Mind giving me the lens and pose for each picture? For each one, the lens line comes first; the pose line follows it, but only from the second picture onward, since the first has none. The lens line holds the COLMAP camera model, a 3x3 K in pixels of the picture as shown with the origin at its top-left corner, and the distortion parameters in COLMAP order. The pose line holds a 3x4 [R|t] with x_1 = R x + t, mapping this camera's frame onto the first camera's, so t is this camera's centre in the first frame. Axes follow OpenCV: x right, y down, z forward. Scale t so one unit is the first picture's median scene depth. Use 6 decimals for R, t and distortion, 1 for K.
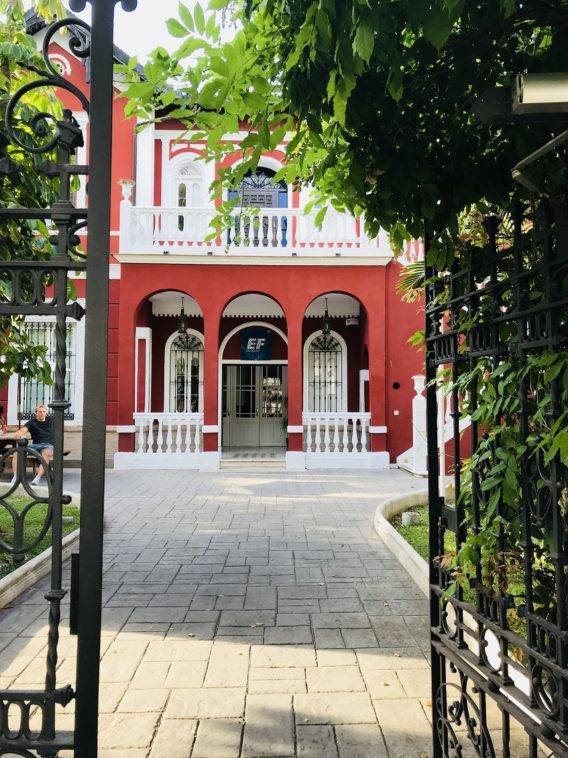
lens RADIAL K [[620.0, 0, 289.8], [0, 620.0, 375.7], [0, 0, 1]] dist [0.044822, -0.029758]
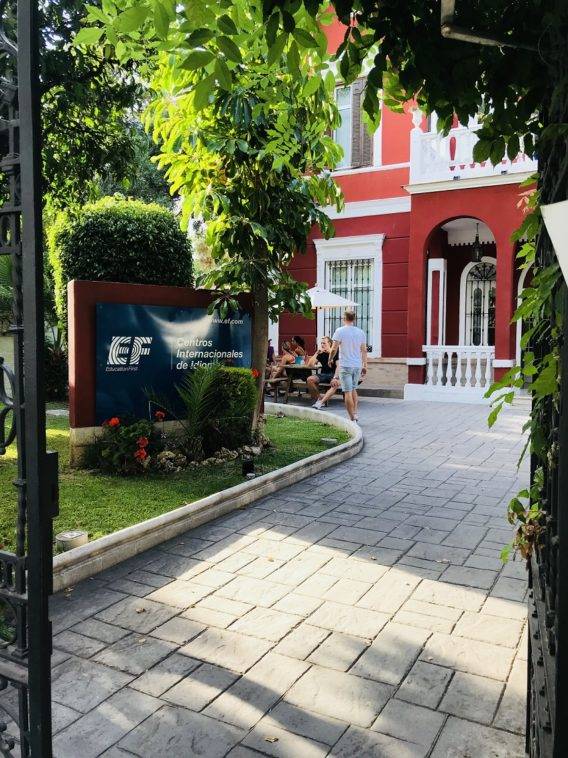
lens RADIAL K [[620.0, 0, 290.1], [0, 620.0, 373.8], [0, 0, 1]] dist [0.044822, -0.029758]
pose [[0.870563, 0.028921, -0.491207, 0.168823], [0.022361, 0.994915, 0.098207, 0.004577], [0.491549, -0.096479, 0.865489, 0.051255]]
